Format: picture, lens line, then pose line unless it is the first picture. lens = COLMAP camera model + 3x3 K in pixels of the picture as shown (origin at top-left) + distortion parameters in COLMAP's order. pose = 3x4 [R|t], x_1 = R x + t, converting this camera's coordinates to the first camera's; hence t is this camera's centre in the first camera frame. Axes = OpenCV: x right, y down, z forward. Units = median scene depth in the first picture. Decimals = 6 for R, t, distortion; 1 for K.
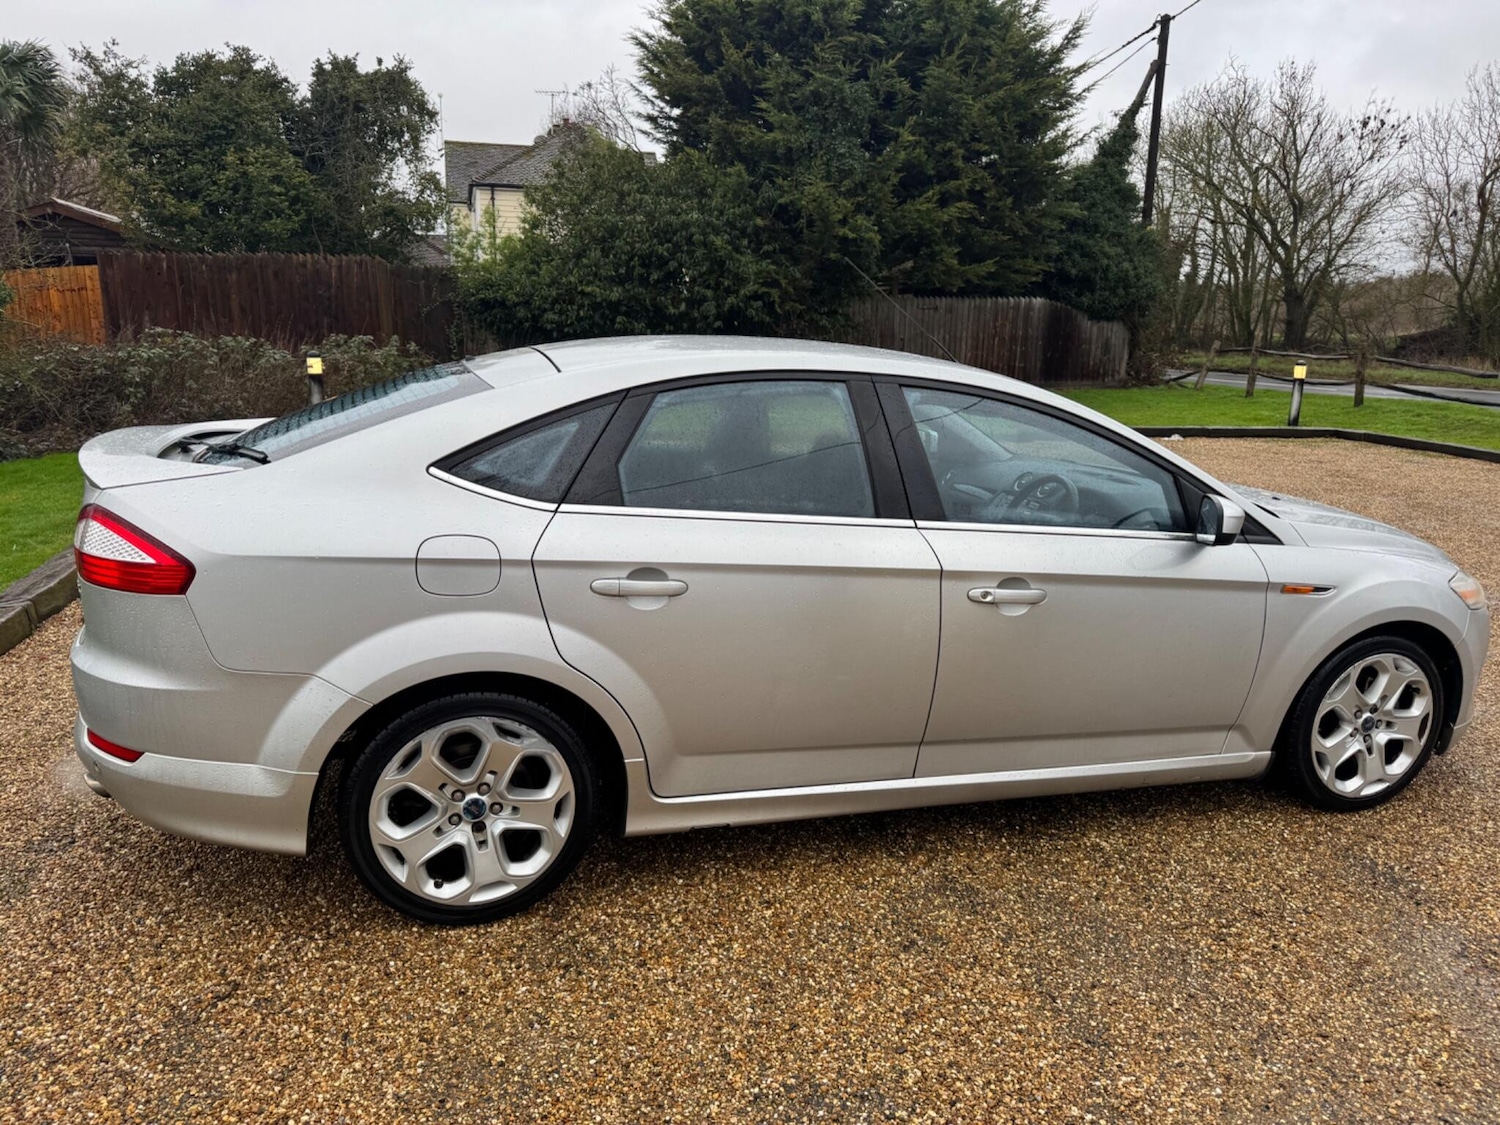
lens RADIAL K [[1060.4, 0, 744.9], [0, 1060.4, 562.2], [0, 0, 1]] dist [0.042399, -0.053552]
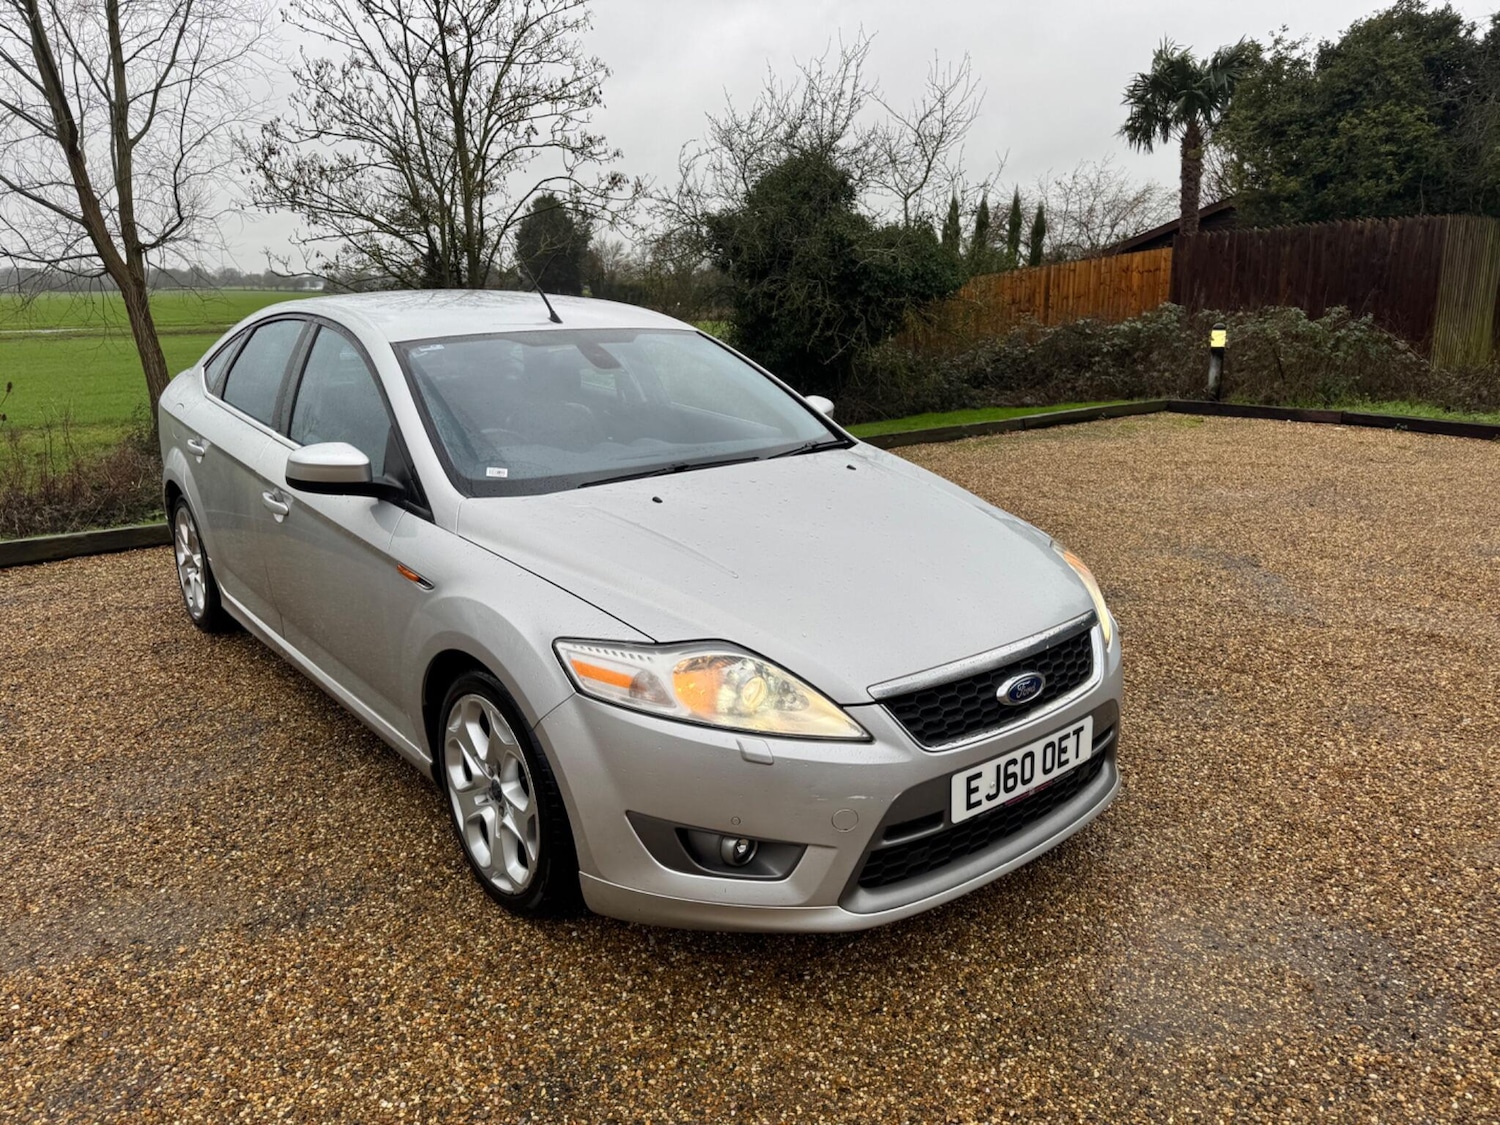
lens RADIAL K [[1060.4, 0, 742.7], [0, 1060.4, 560.8], [0, 0, 1]] dist [0.042399, -0.053552]
pose [[0.379584, 0.199495, -0.903392, 0.247368], [-0.186207, 0.972966, 0.136619, -0.026680], [0.906225, 0.116360, 0.406469, 0.160610]]
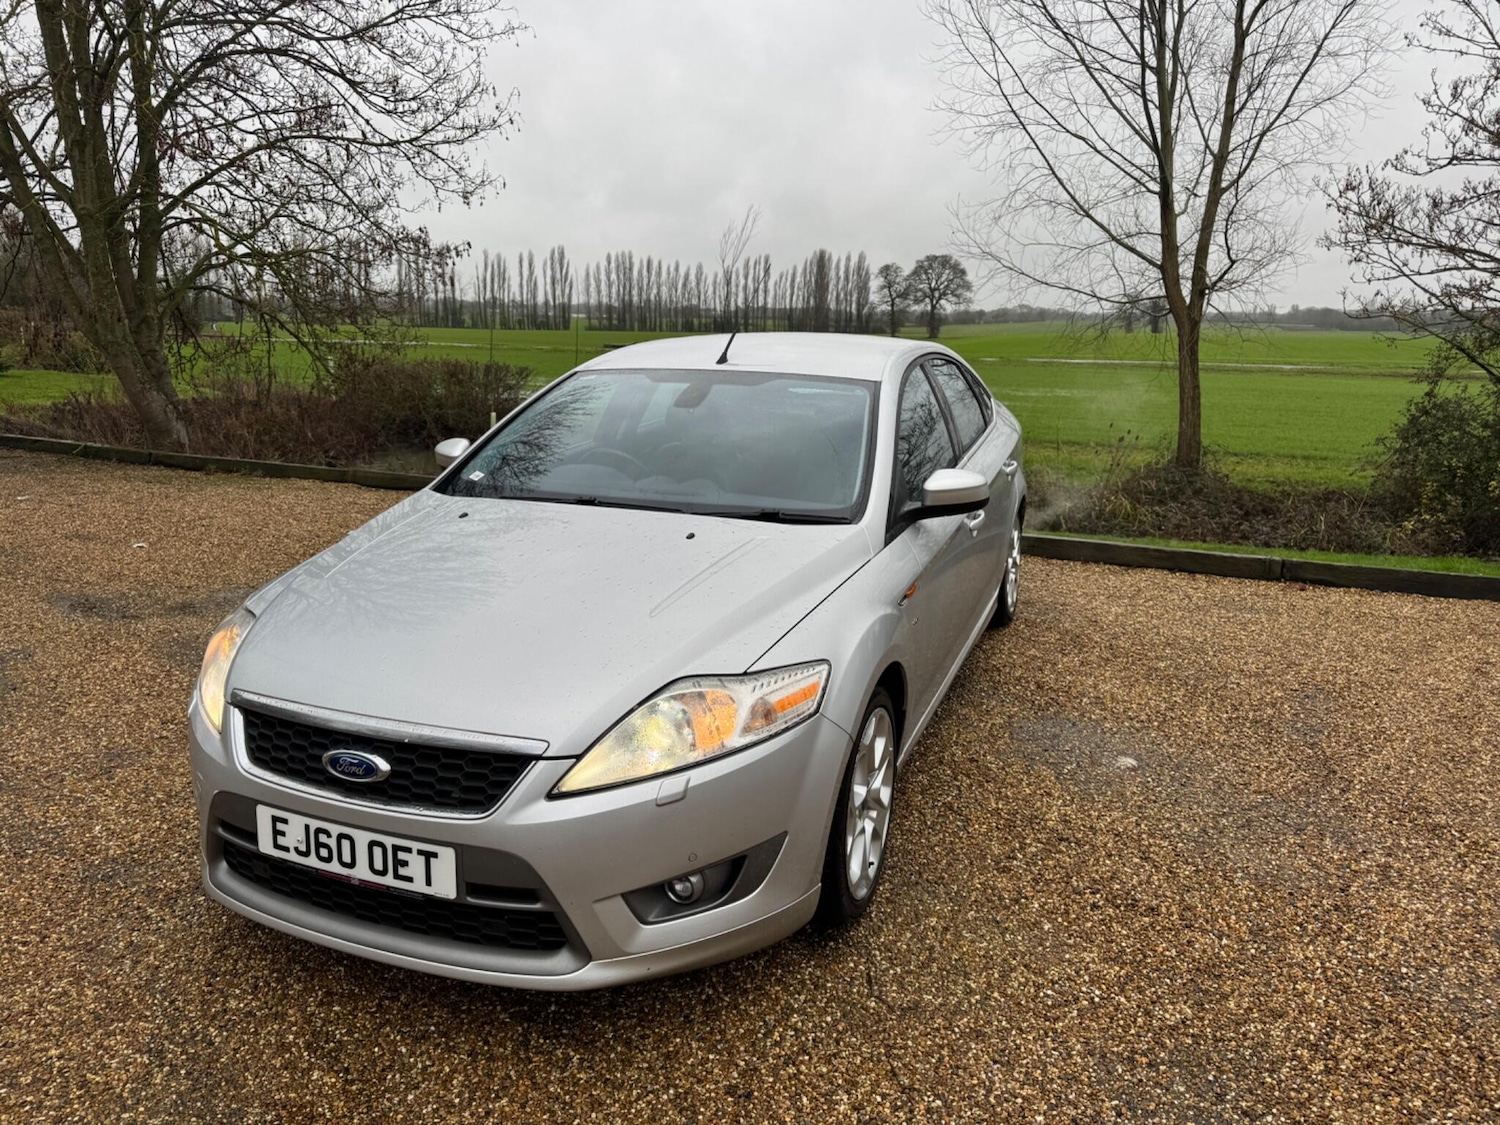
lens RADIAL K [[1060.4, 0, 745.3], [0, 1060.4, 569.9], [0, 0, 1]] dist [0.042399, -0.053552]
pose [[-0.622837, 0.139259, -0.769858, 0.207559], [-0.207939, 0.919170, 0.334497, -0.070070], [0.754212, 0.368421, -0.543536, 0.338560]]
